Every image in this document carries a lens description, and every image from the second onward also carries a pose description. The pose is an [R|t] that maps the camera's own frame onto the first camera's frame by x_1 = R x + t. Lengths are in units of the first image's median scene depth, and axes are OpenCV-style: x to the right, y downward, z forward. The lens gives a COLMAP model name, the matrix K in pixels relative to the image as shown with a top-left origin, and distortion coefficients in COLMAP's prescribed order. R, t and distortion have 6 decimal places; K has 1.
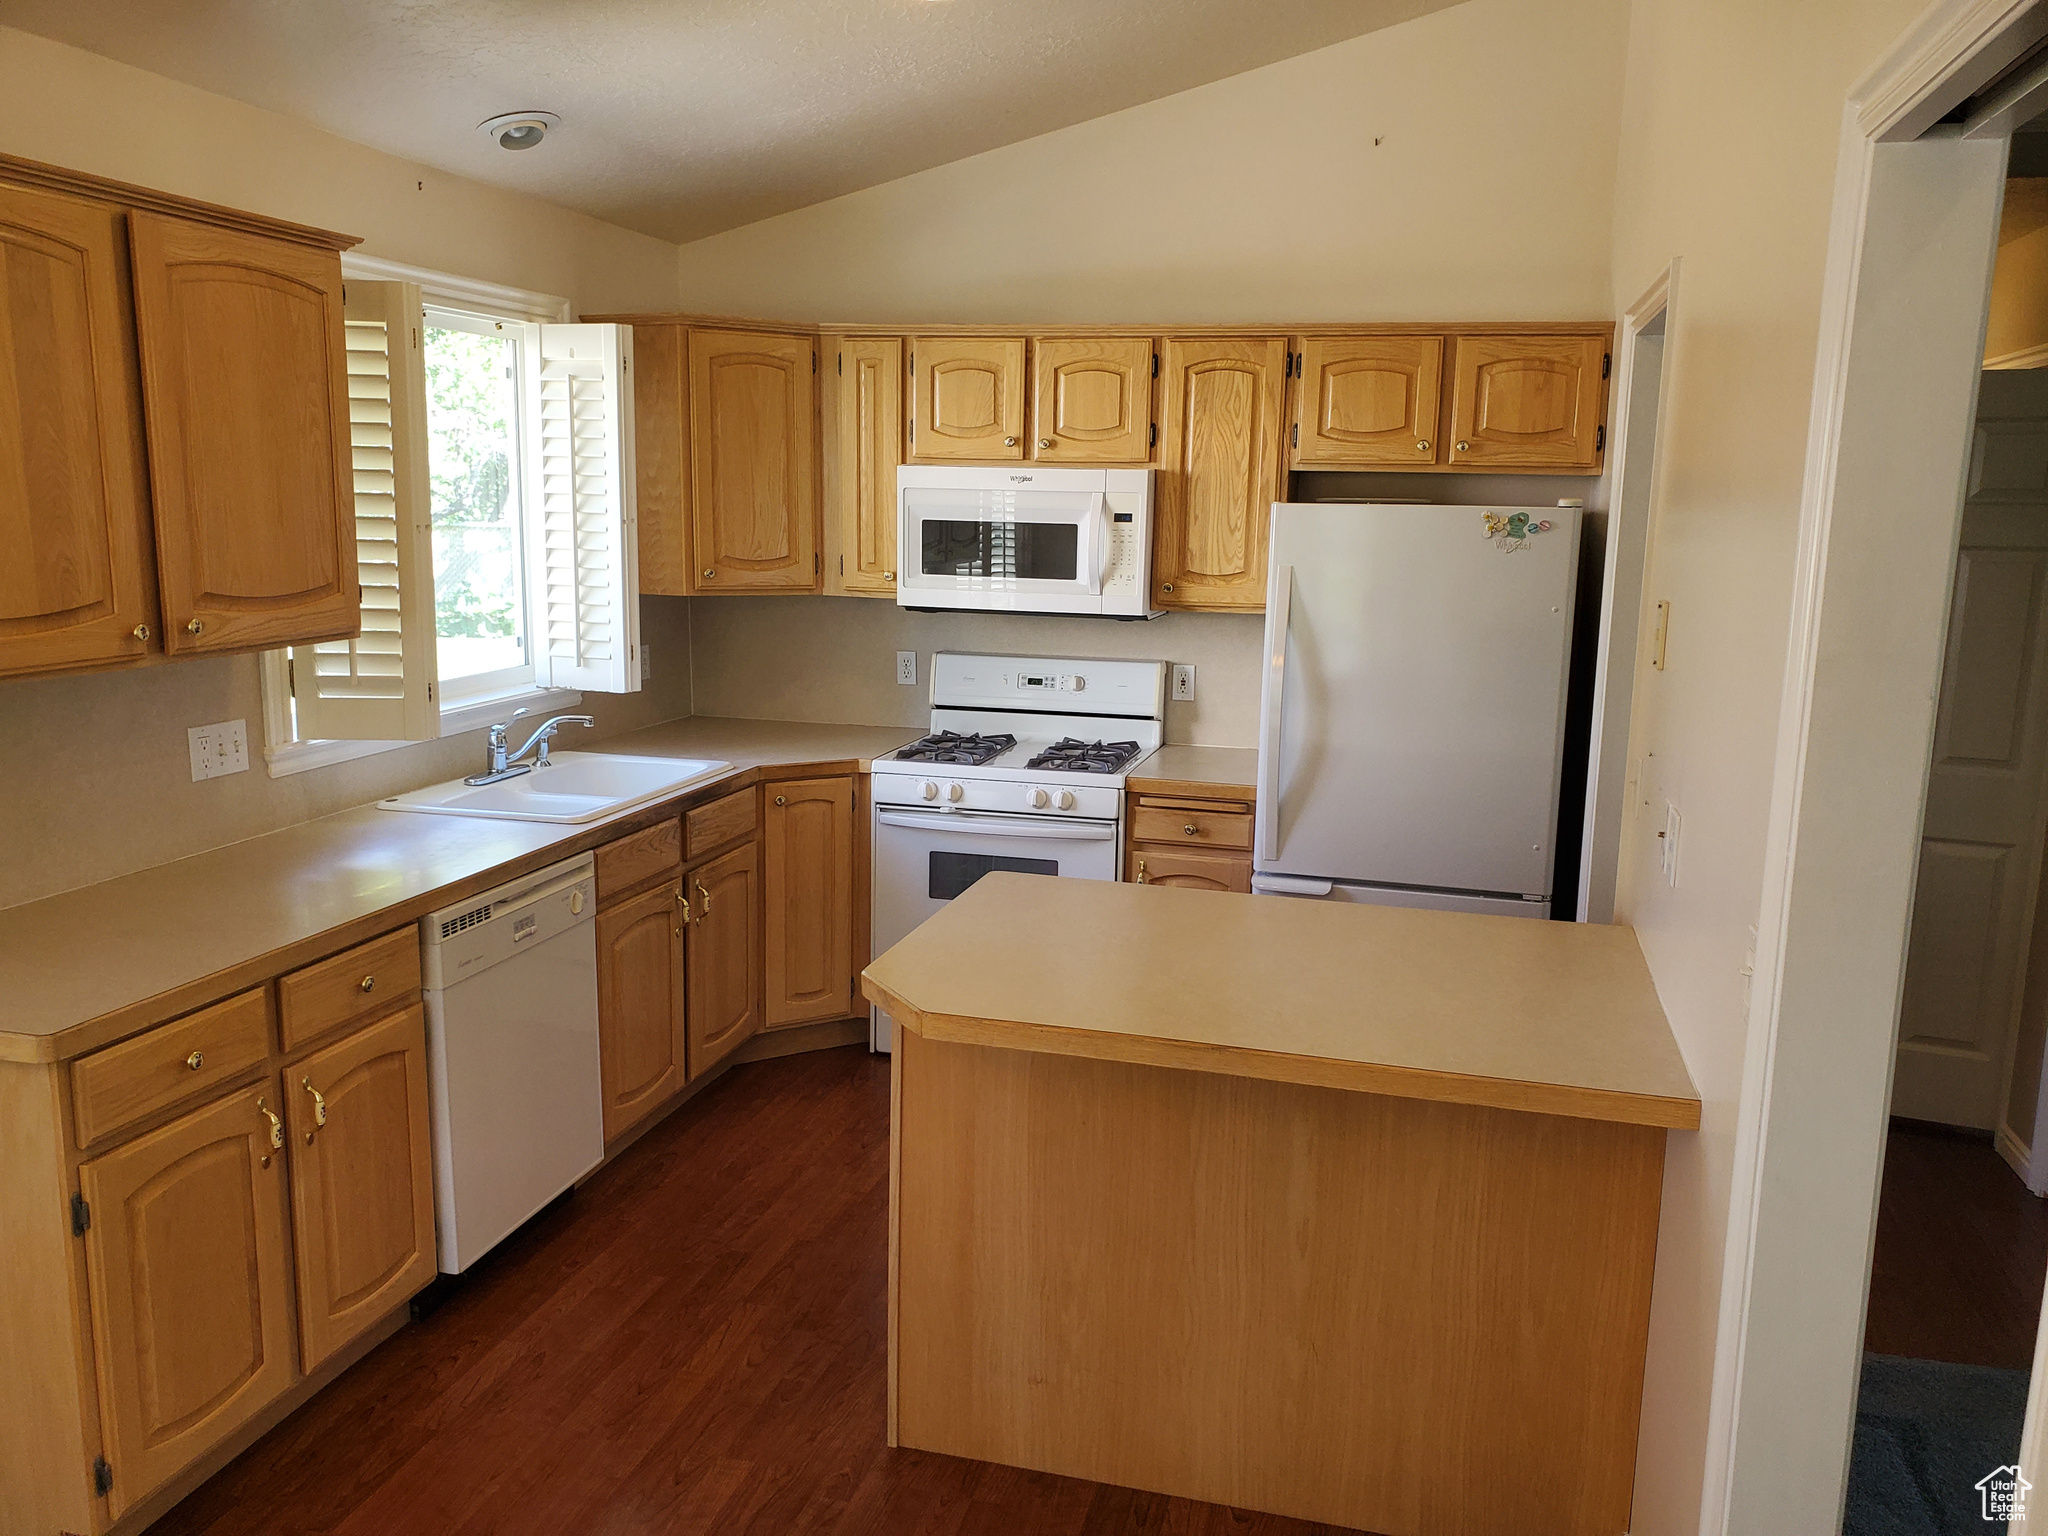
lens RADIAL K [[1590.5, 0, 1017.2], [0, 1590.5, 783.7], [0, 0, 1]] dist [0.075812, -0.109122]
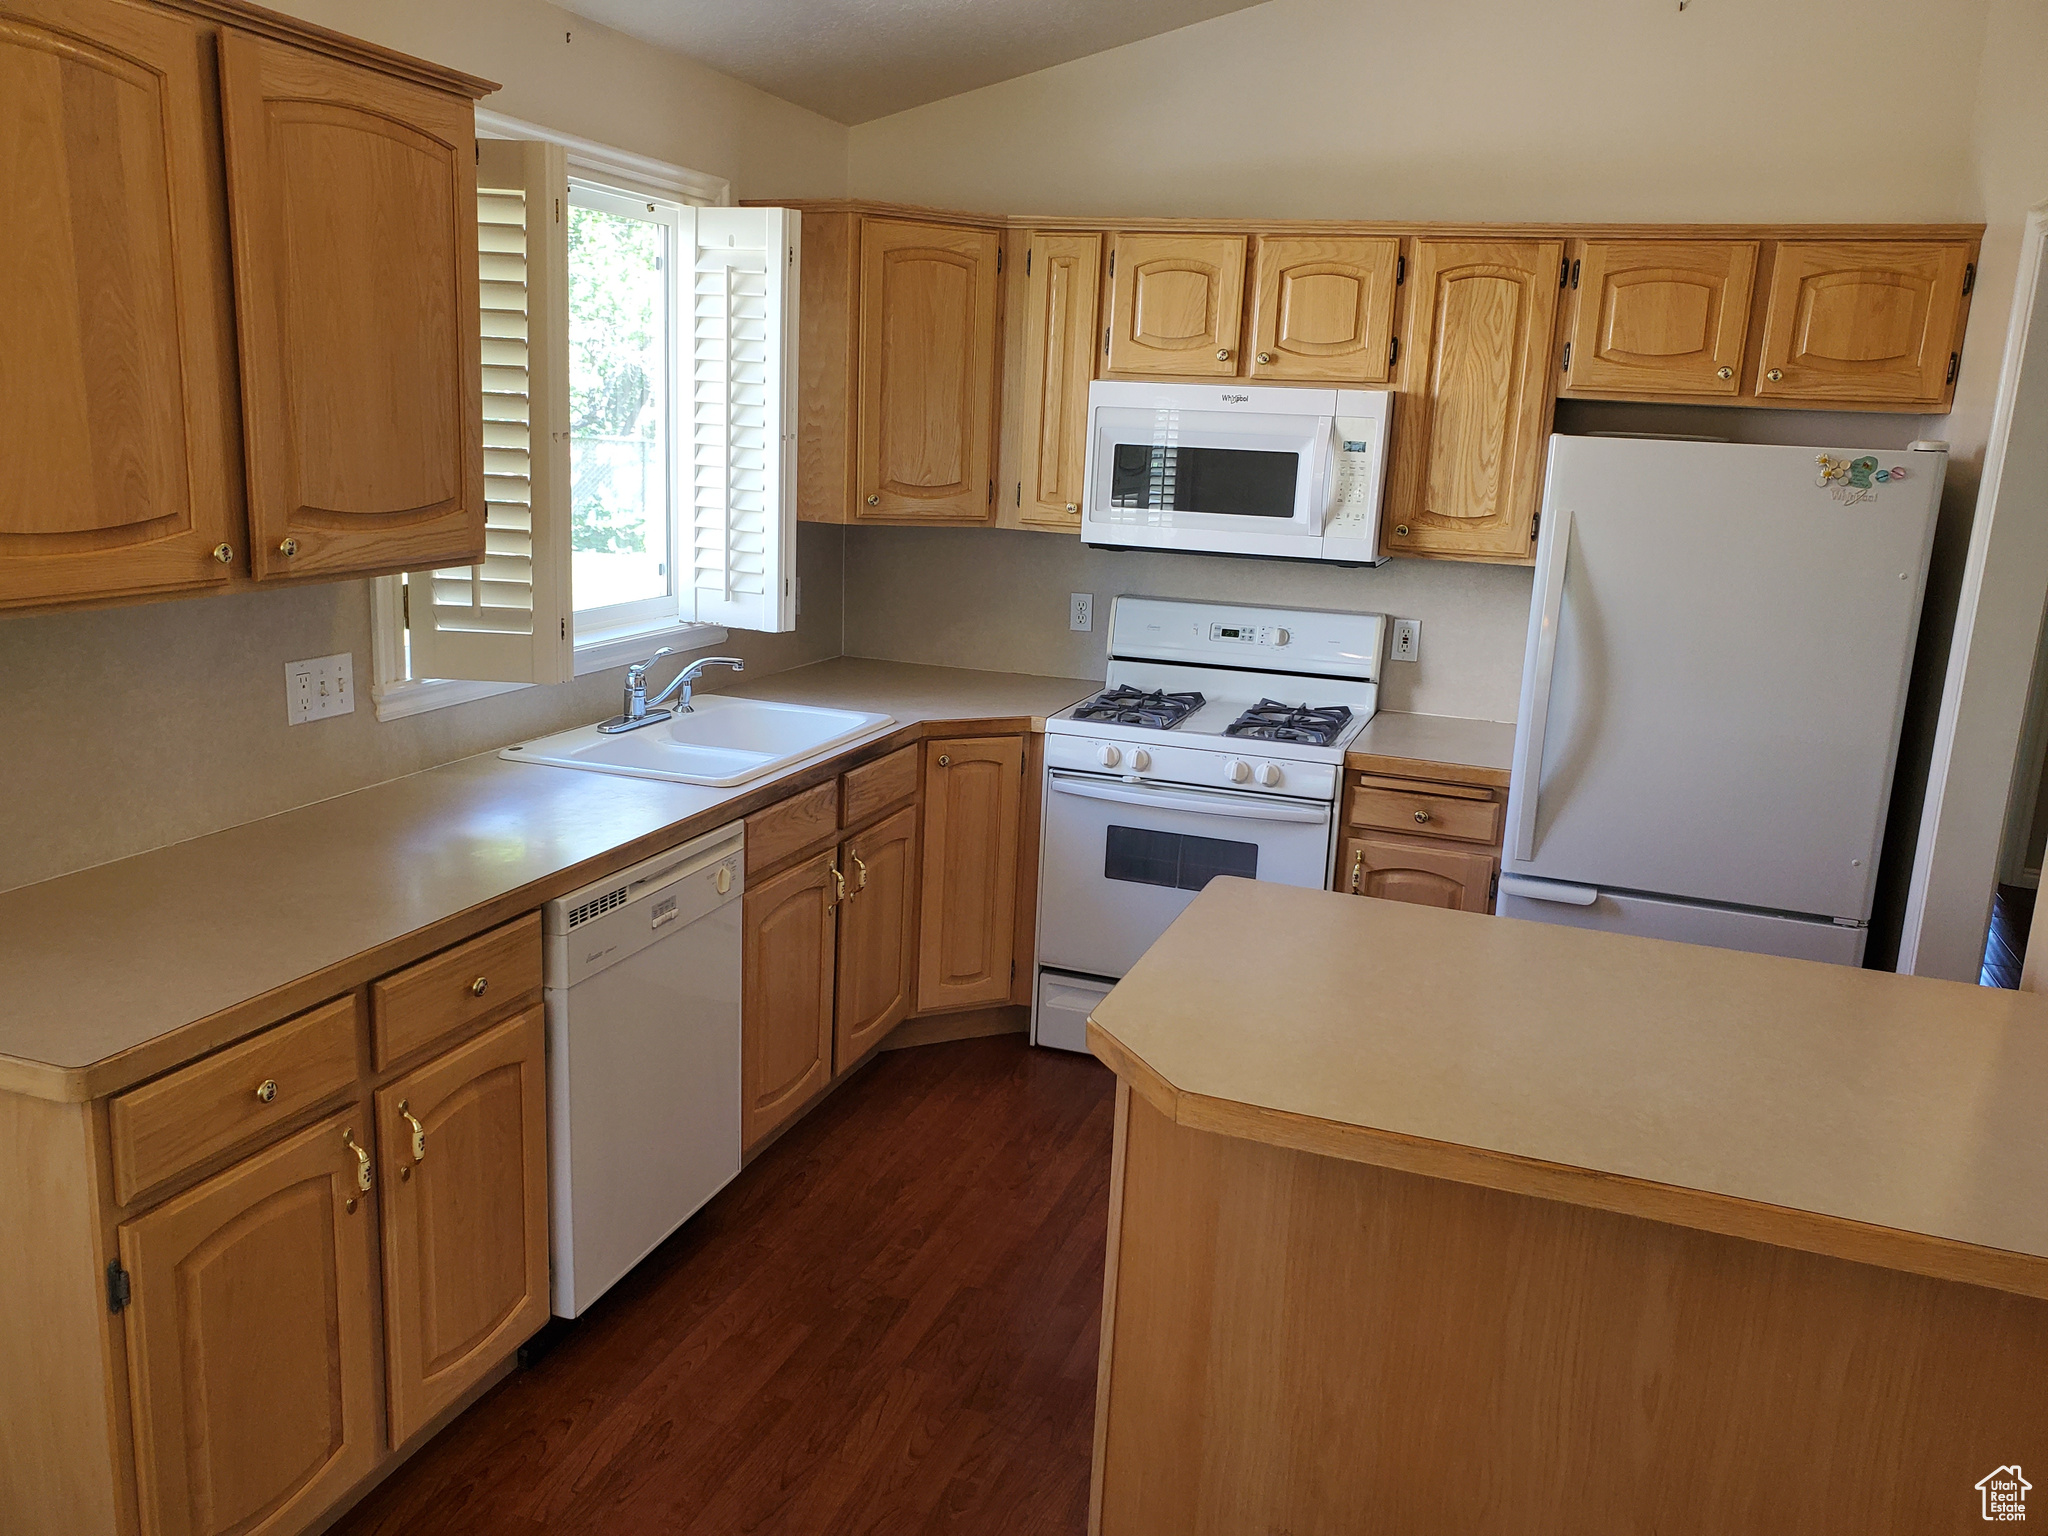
lens RADIAL K [[1585.2, 0, 1024.0], [0, 1585.2, 768.0], [0, 0, 1]] dist [0.085935, -0.142268]
pose [[0.997038, 0.043329, -0.063543, -0.052577], [-0.041105, 0.998510, 0.035899, -0.020175], [0.065003, -0.033181, 0.997333, 0.136326]]
